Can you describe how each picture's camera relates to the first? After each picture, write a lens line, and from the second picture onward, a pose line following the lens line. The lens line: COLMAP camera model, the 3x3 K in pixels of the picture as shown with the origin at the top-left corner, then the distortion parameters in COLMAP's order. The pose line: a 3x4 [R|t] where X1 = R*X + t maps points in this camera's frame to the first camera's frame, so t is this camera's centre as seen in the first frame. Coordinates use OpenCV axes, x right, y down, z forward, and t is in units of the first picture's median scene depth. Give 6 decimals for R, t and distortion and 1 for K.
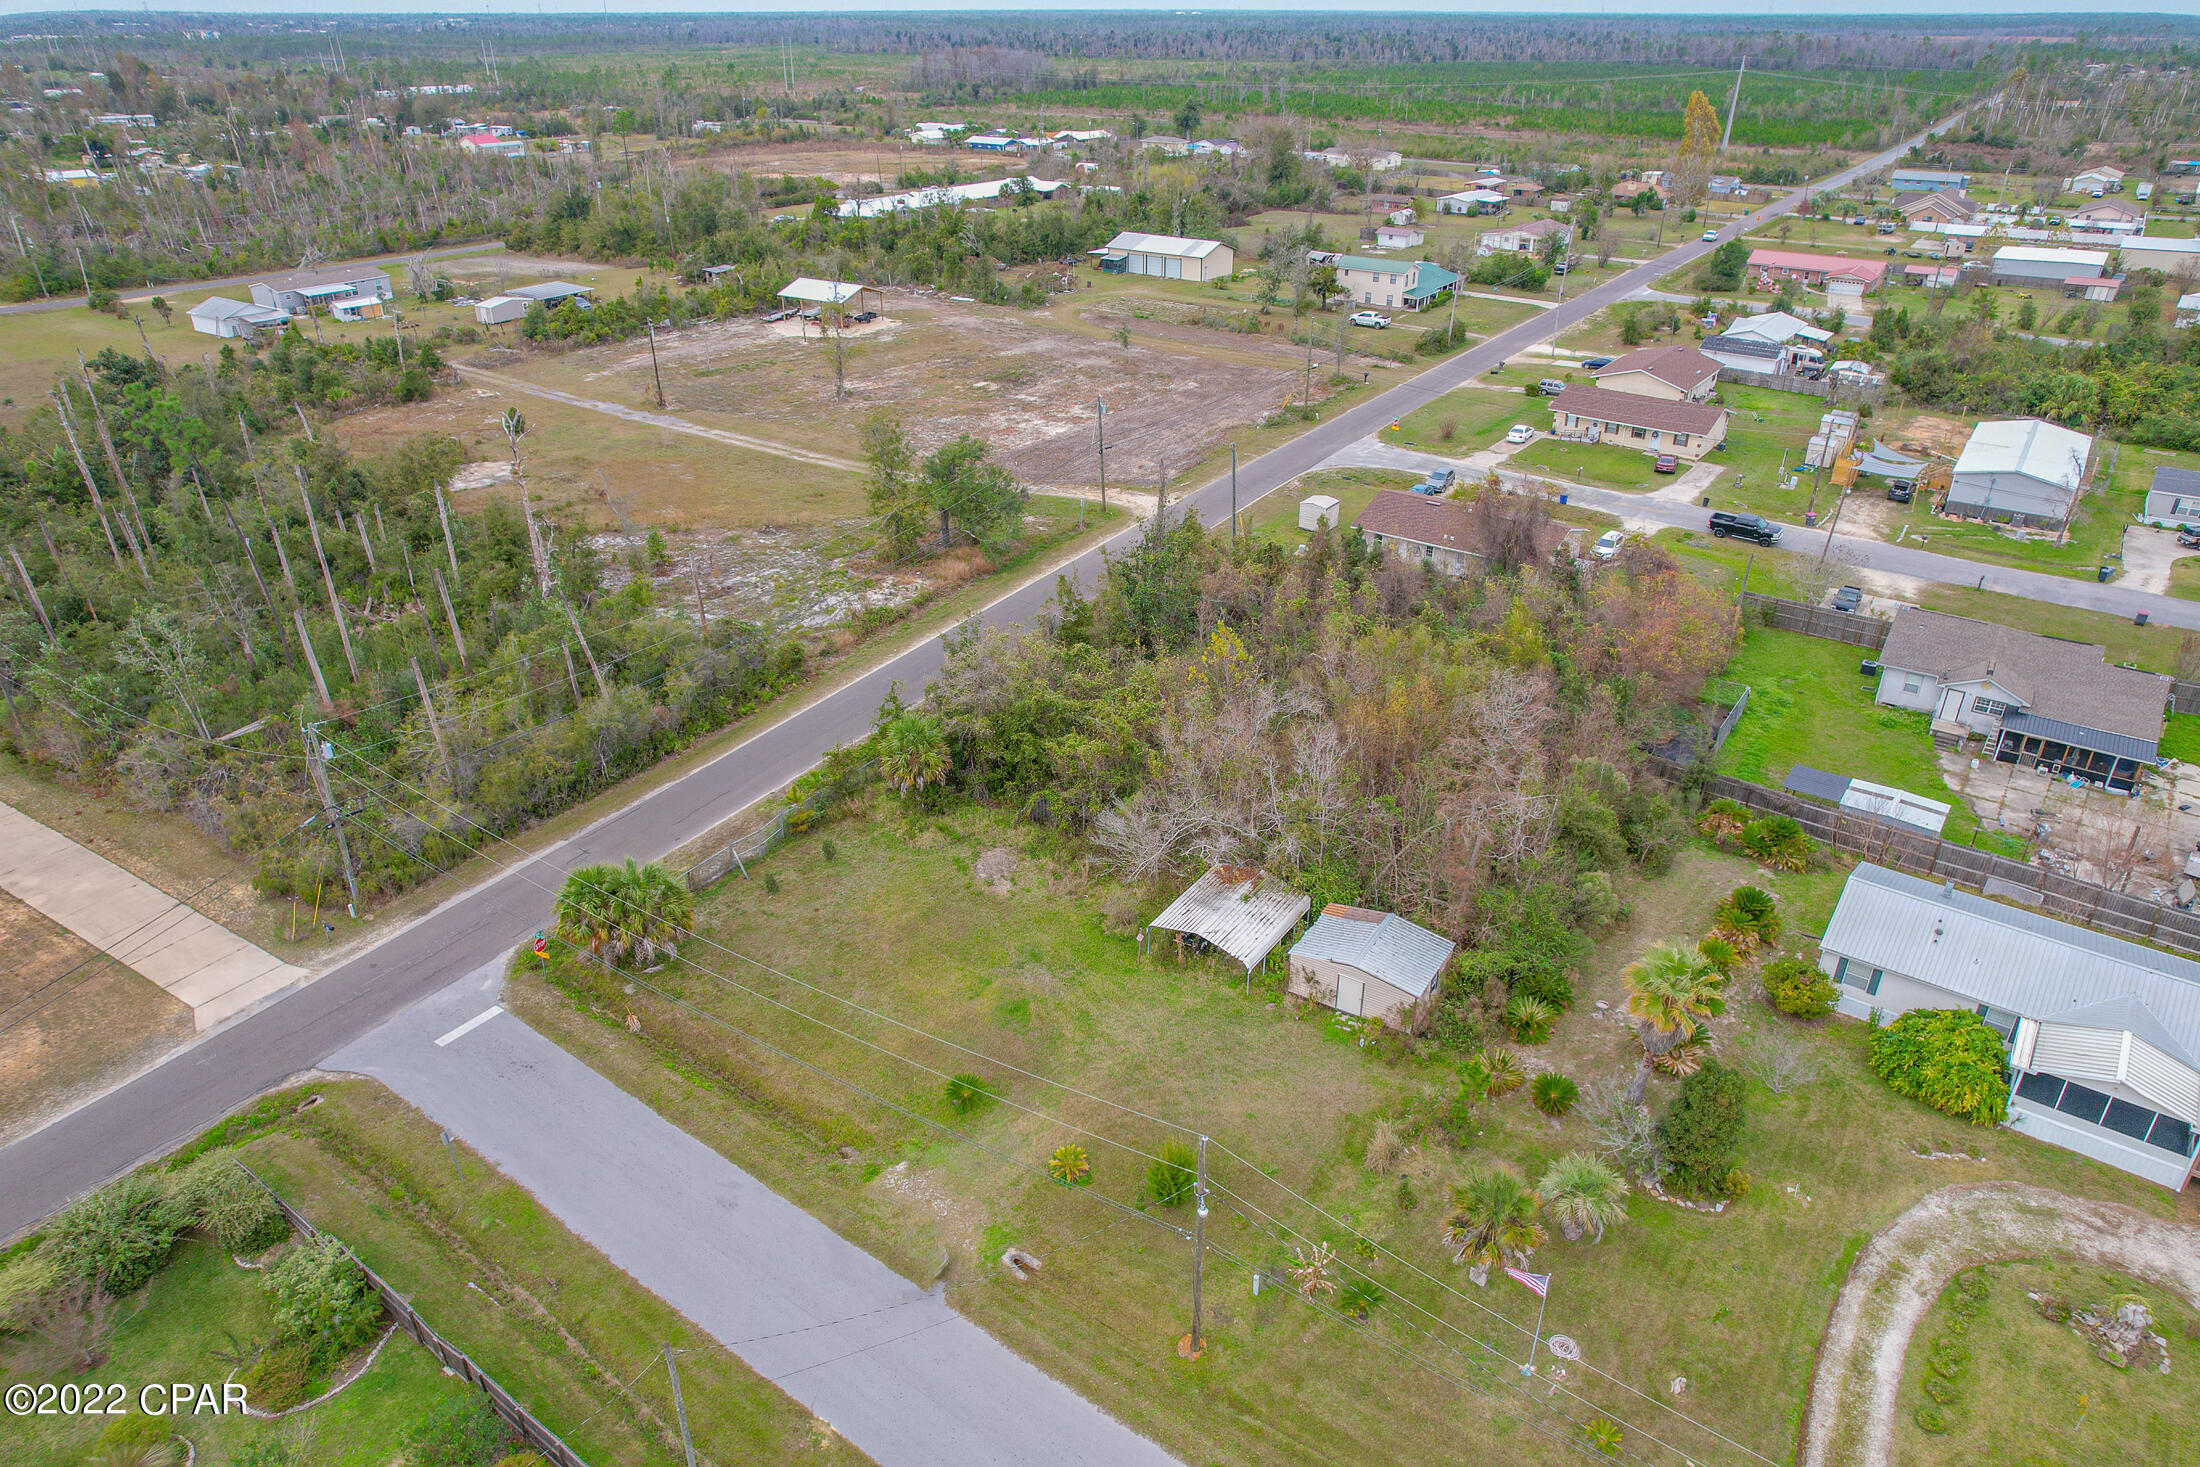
lens RADIAL K [[1409.5, 0, 1107.4], [0, 1409.5, 744.5], [0, 0, 1]] dist [-0.076252, 0.068562]
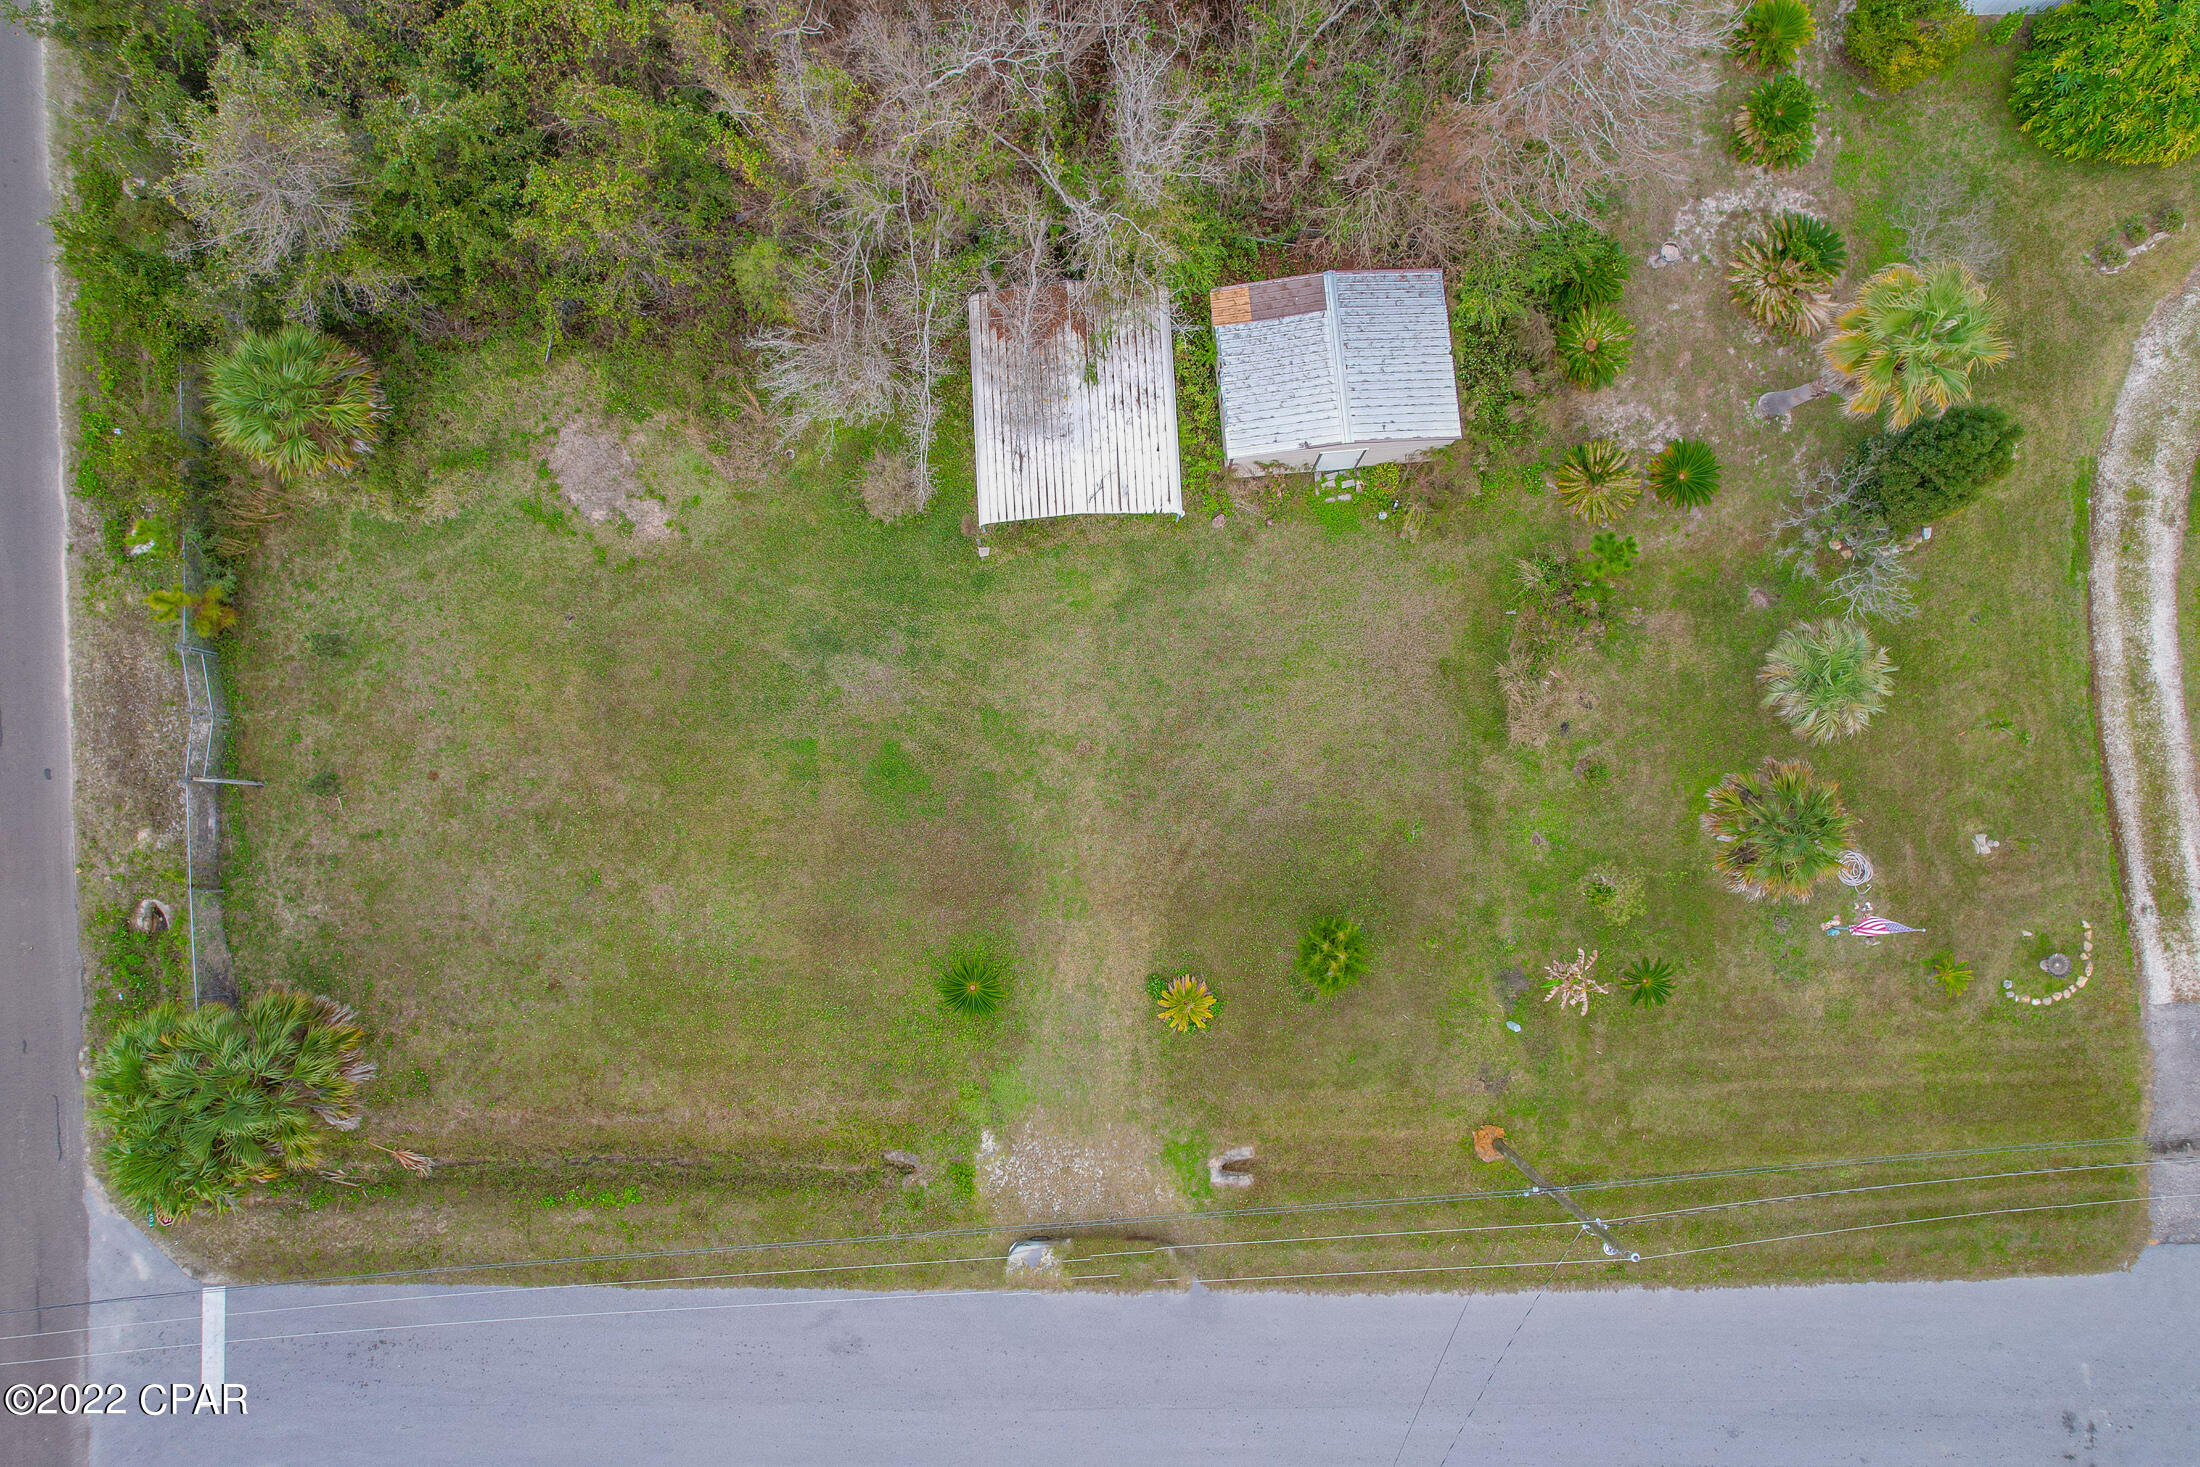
lens RADIAL K [[1409.5, 0, 1107.4], [0, 1409.5, 744.5], [0, 0, 1]] dist [-0.076252, 0.068562]
pose [[0.797790, -0.601819, 0.036680, -0.002884], [0.289914, 0.436238, 0.851849, -0.167868], [-0.528660, -0.668963, 0.522502, 0.341442]]
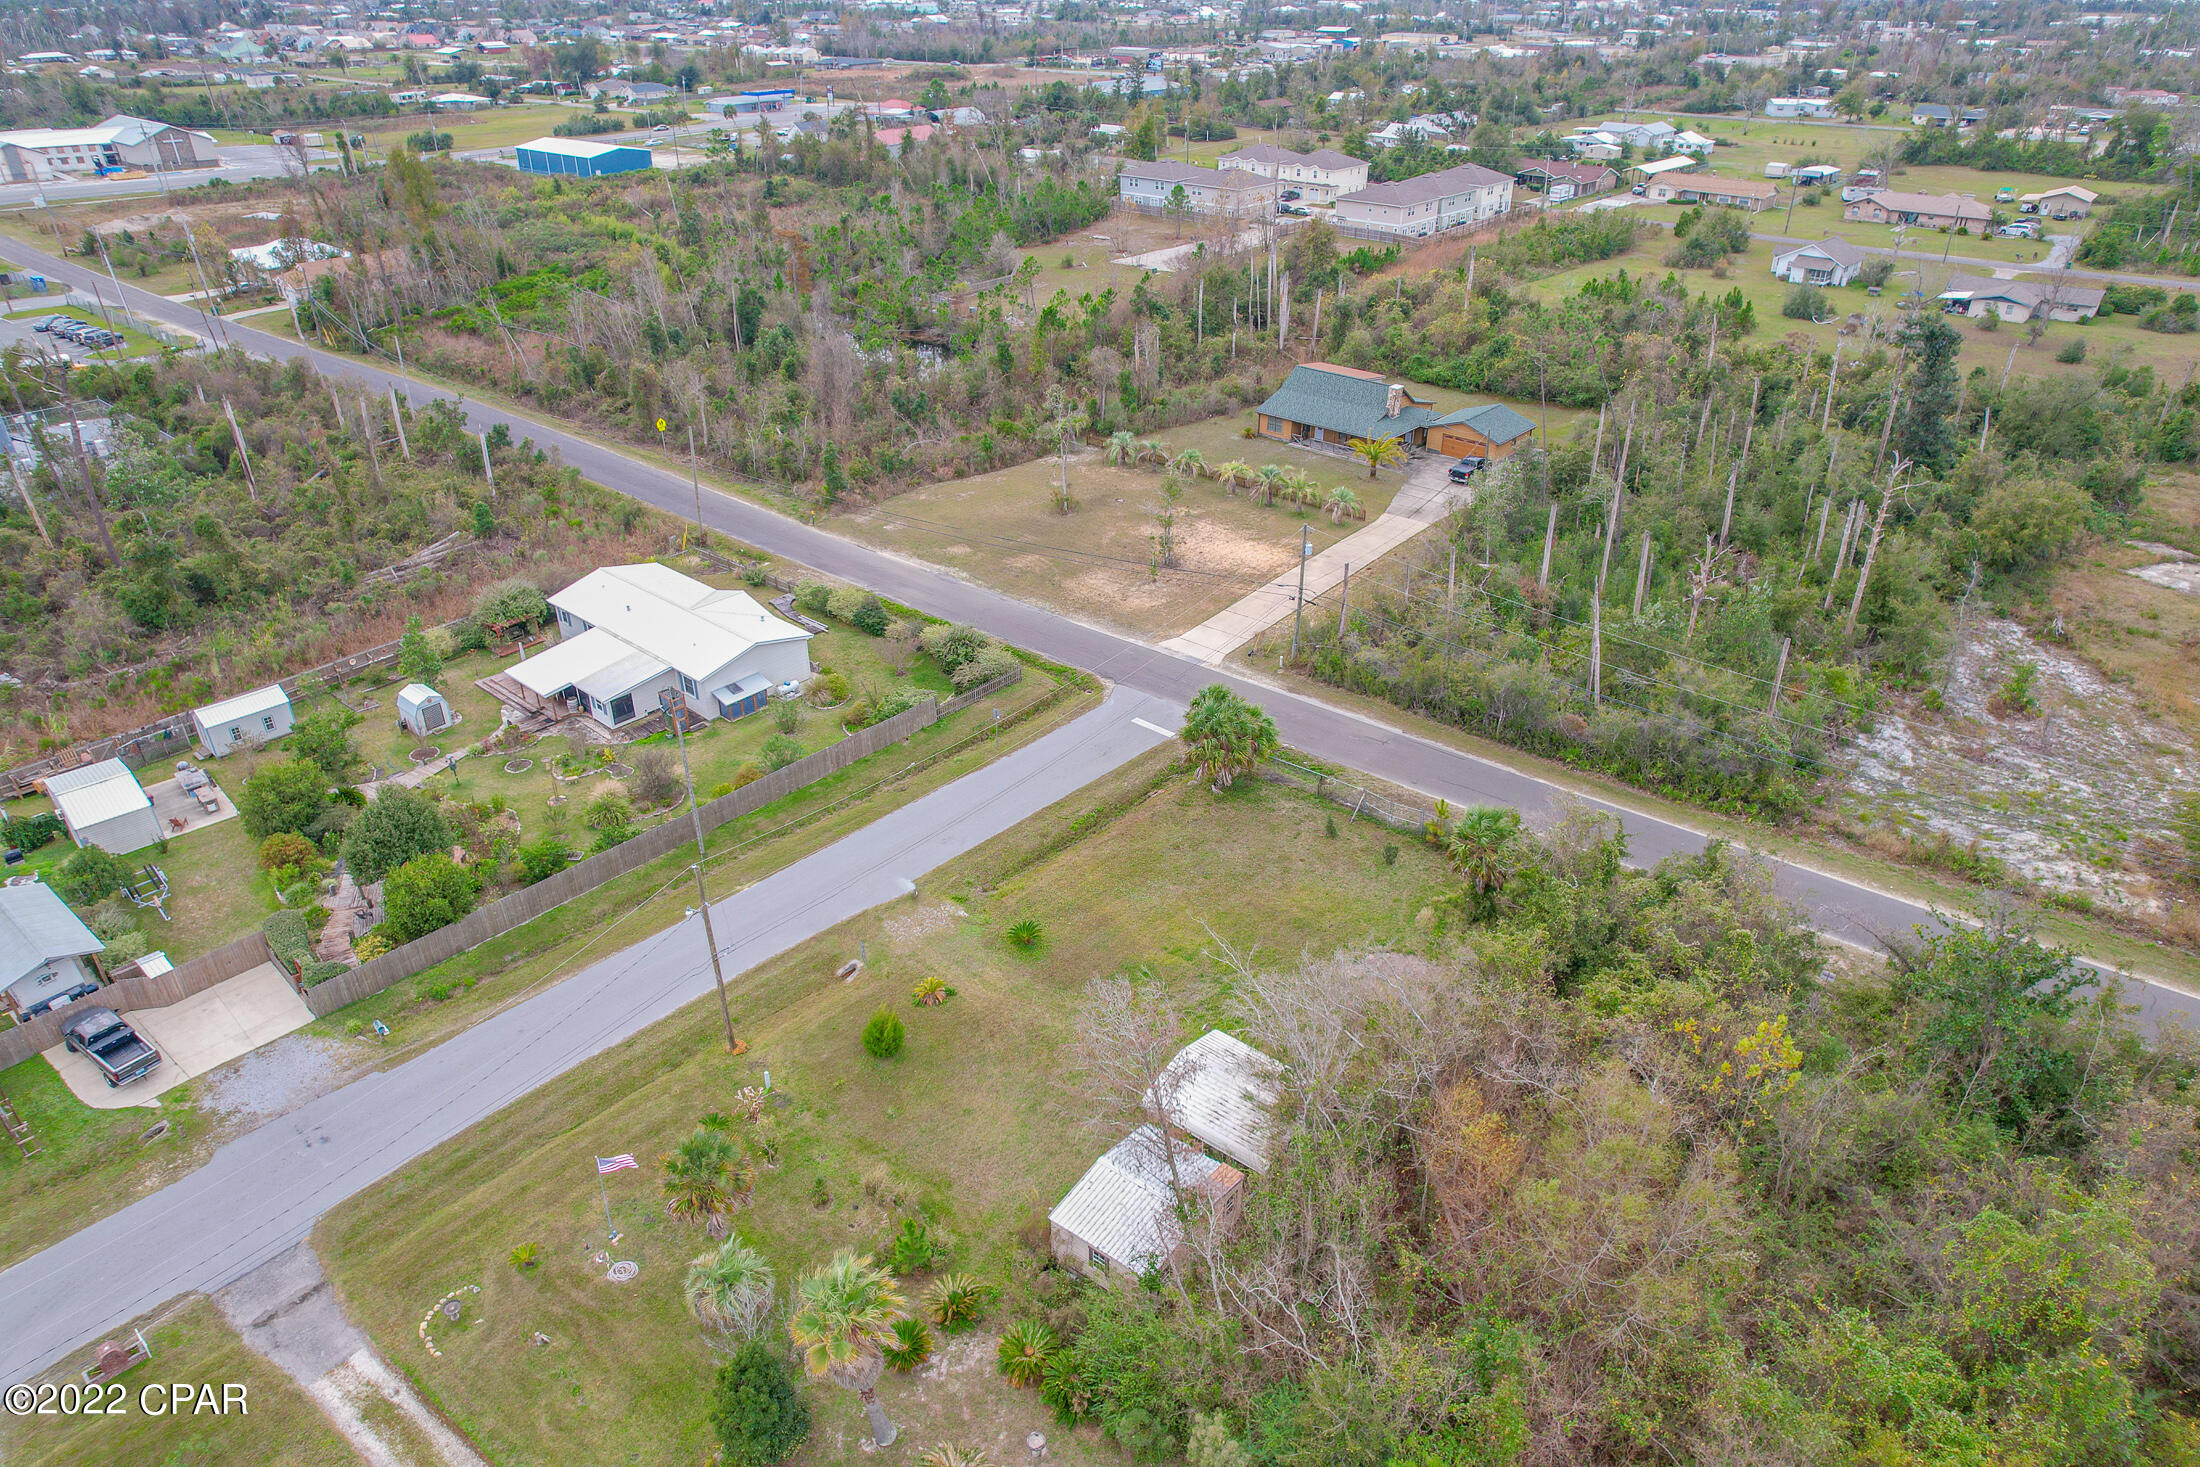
lens RADIAL K [[1409.5, 0, 1107.4], [0, 1409.5, 744.5], [0, 0, 1]] dist [-0.076252, 0.068562]
pose [[-0.099409, 0.494599, -0.863417, 0.415657], [-0.468234, 0.742391, 0.479180, -0.235875], [0.877995, 0.451916, 0.157788, 0.389512]]
